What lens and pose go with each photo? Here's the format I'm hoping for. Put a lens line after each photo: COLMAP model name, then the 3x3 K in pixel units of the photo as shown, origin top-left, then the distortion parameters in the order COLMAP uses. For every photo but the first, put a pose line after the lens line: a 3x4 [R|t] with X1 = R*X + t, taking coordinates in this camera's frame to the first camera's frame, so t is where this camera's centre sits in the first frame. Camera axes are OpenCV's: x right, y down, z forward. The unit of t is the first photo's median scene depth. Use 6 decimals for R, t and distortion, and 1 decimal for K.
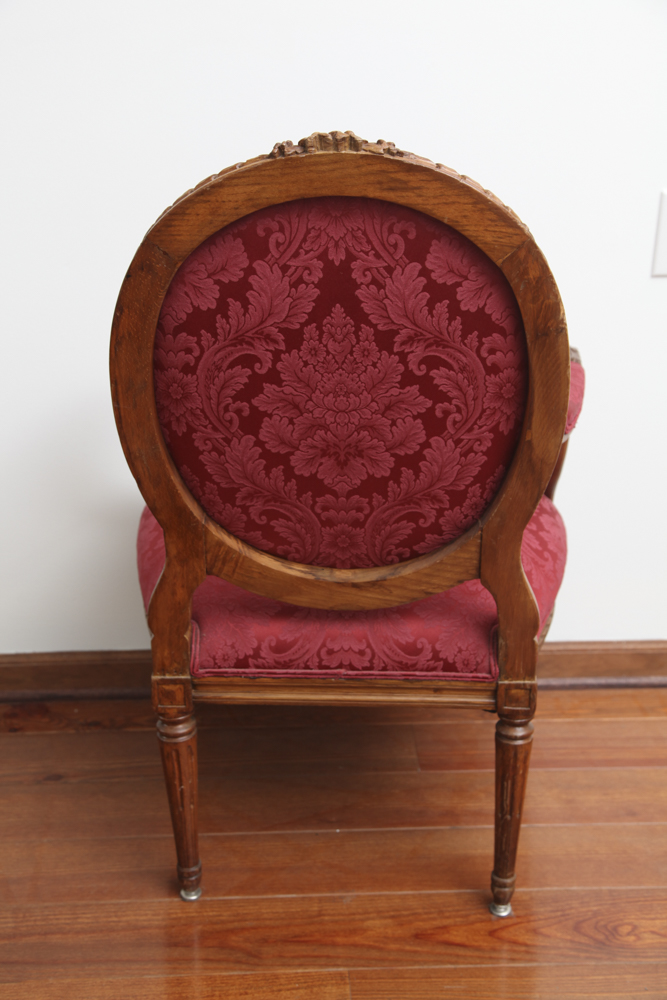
lens RADIAL K [[1299.5, 0, 332.7], [0, 1299.5, 510.4], [0, 0, 1]] dist [0.107029, 0.034266]
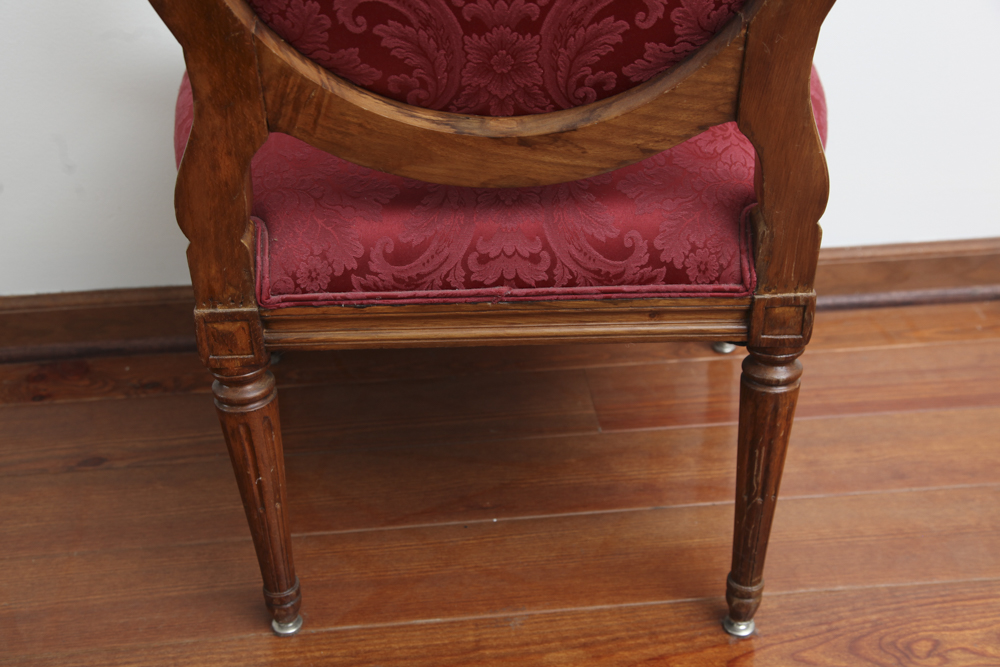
lens RADIAL K [[1242.0, 0, 500.0], [0, 1242.0, 333.5], [0, 0, 1]] dist [0.095539, 0.003878]
pose [[0.998433, -0.040856, 0.038233, -0.016374], [0.035391, 0.990341, 0.134059, 0.059563], [-0.043341, -0.132496, 0.990236, 0.378522]]
